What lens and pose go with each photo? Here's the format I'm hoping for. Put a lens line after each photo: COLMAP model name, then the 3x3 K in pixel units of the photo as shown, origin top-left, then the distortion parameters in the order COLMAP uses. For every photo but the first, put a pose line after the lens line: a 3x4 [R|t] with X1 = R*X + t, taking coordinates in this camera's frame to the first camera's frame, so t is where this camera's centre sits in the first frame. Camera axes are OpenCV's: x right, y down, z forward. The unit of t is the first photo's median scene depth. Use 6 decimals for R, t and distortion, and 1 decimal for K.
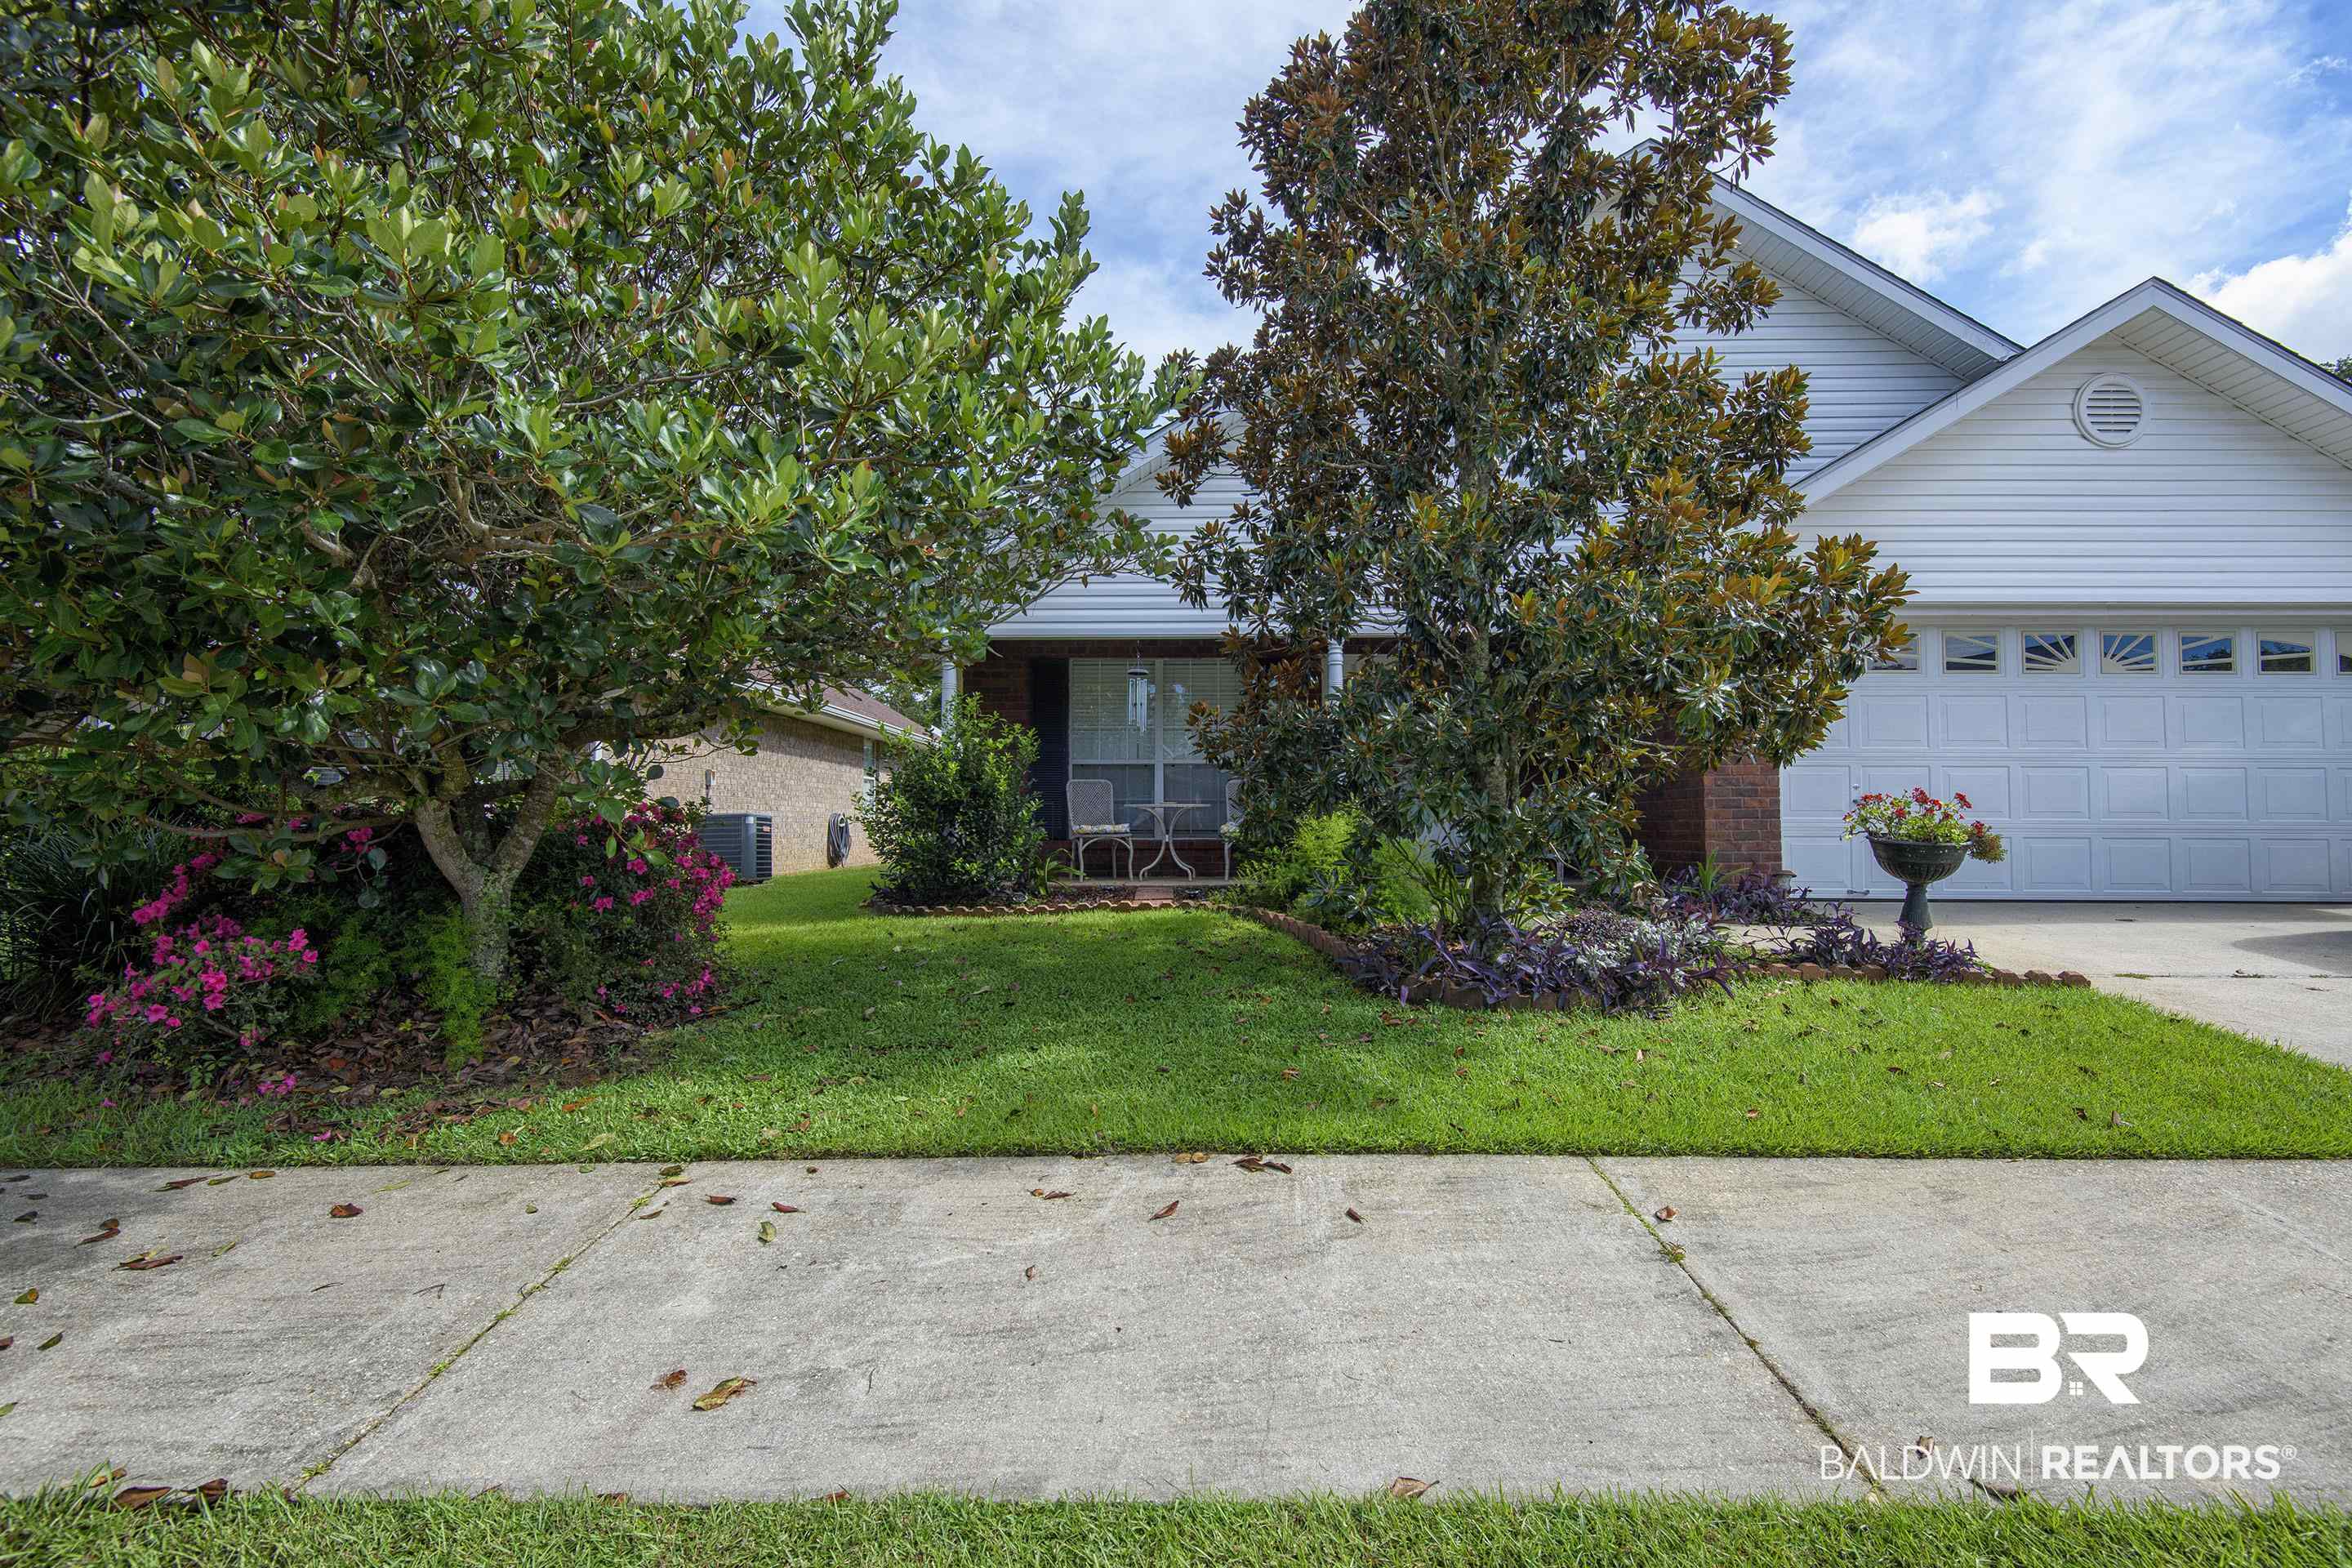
lens RADIAL K [[1094.6, 0, 1176.0], [0, 1094.6, 784.0], [0, 0, 1]] dist [0.088362, -0.000444]
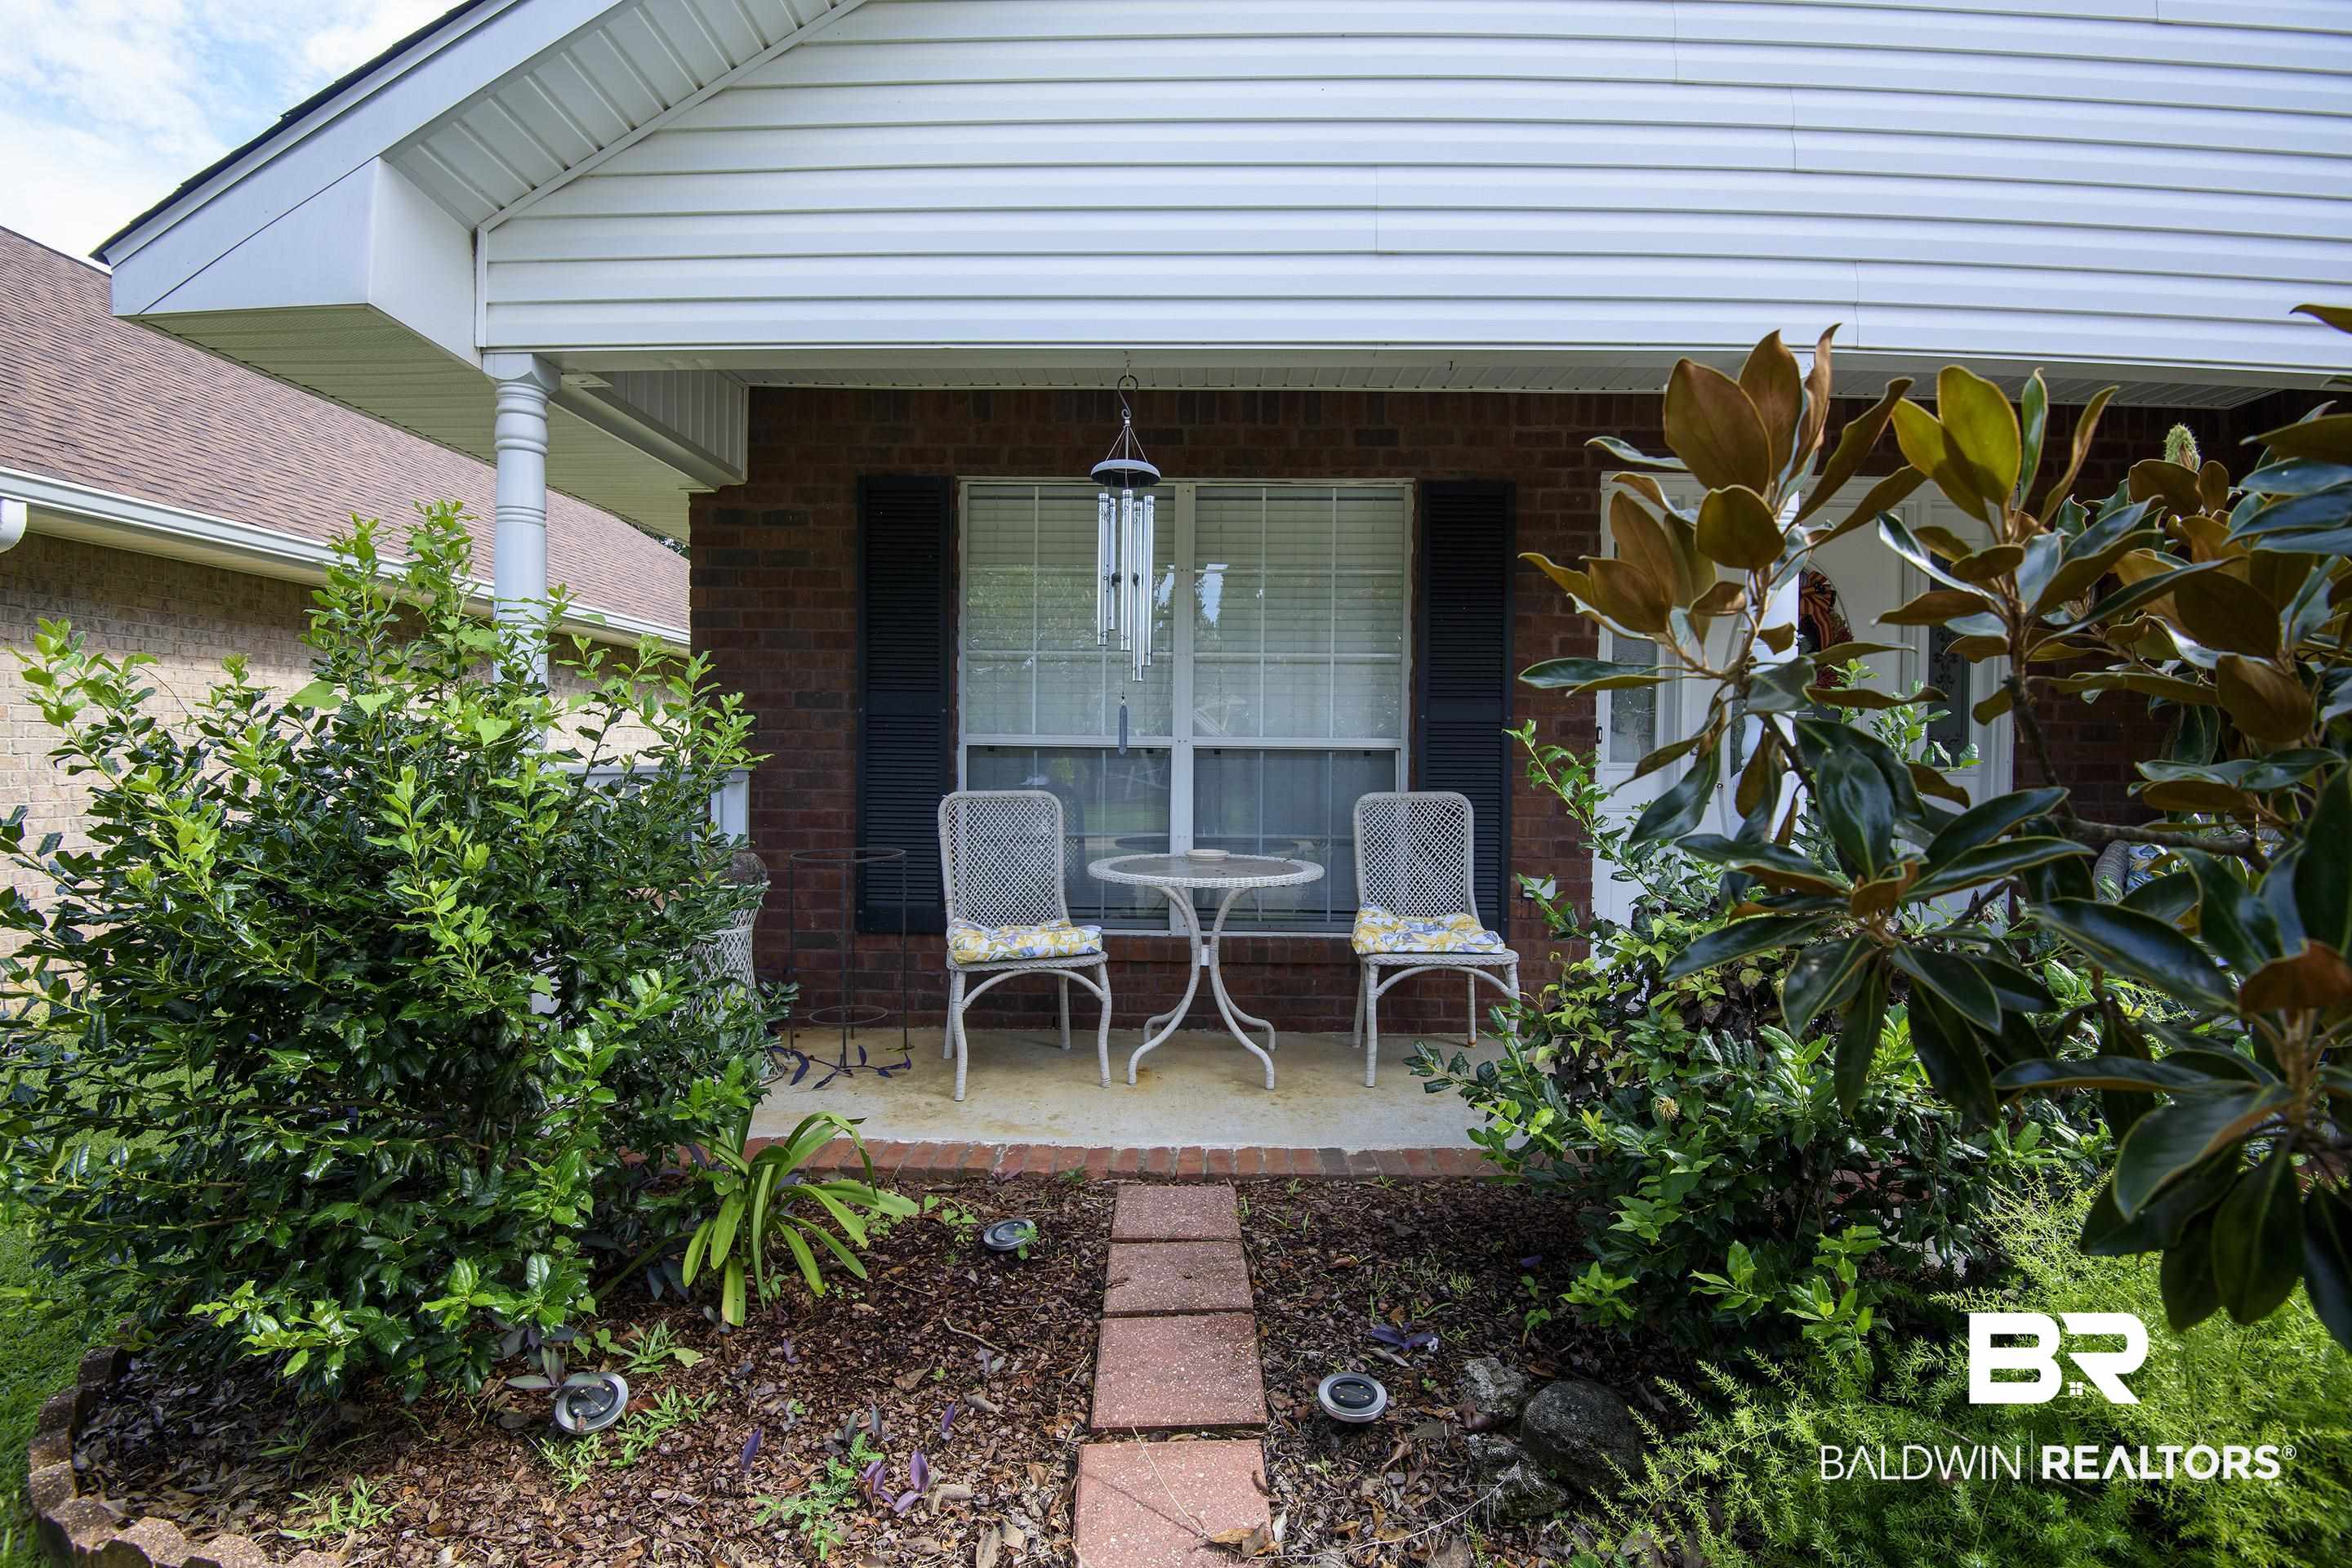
lens RADIAL K [[1053.0, 0, 1164.3], [0, 1053.0, 798.0], [0, 0, 1]] dist [-0.014527, -0.000449]
pose [[0.999070, 0.003390, 0.042974, -0.068716], [-0.005901, 0.998273, 0.058449, -0.046769], [-0.042701, -0.058648, 0.997365, 1.211535]]
